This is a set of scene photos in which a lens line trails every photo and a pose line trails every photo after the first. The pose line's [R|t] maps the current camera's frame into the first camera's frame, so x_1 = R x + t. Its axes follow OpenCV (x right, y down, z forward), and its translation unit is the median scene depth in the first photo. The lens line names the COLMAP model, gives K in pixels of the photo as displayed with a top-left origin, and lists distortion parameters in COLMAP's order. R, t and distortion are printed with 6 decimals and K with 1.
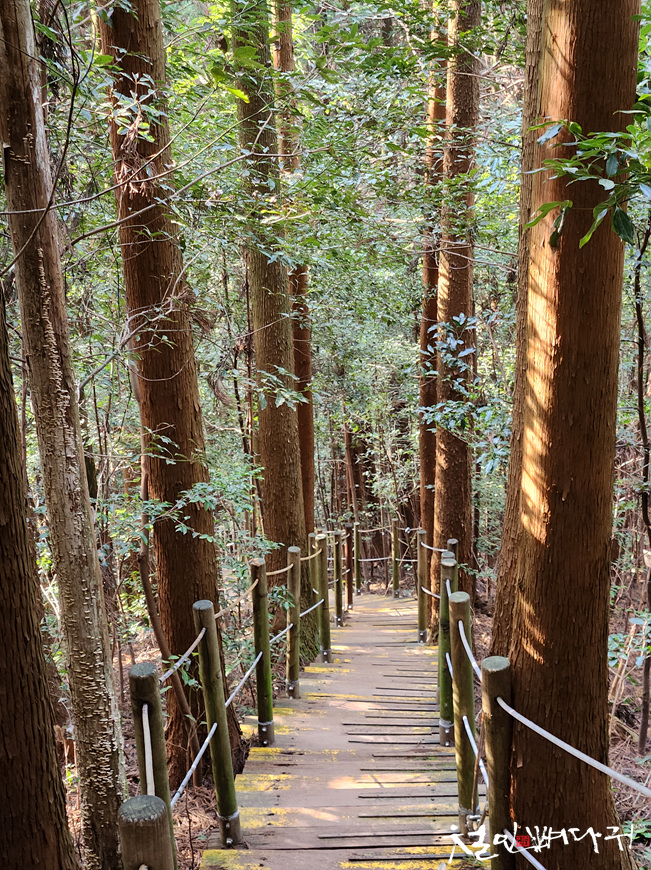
lens RADIAL K [[1683.9, 0, 332.6], [0, 1683.9, 439.3], [0, 0, 1]] dist [-0.008115, 0.000000]
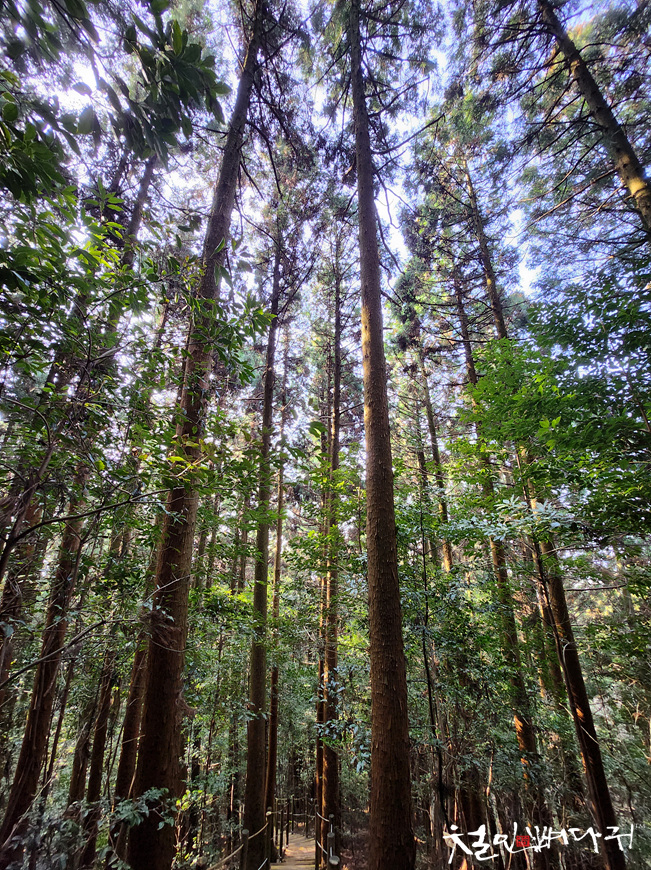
lens RADIAL K [[350.7, 0, 325.3], [0, 350.7, 437.4], [0, 0, 1]] dist [-0.012167, 0.000341]
pose [[0.997603, 0.040919, 0.055810, 0.015050], [0.007452, 0.738262, -0.674472, 0.002295], [-0.068801, 0.673271, 0.736188, 0.278363]]
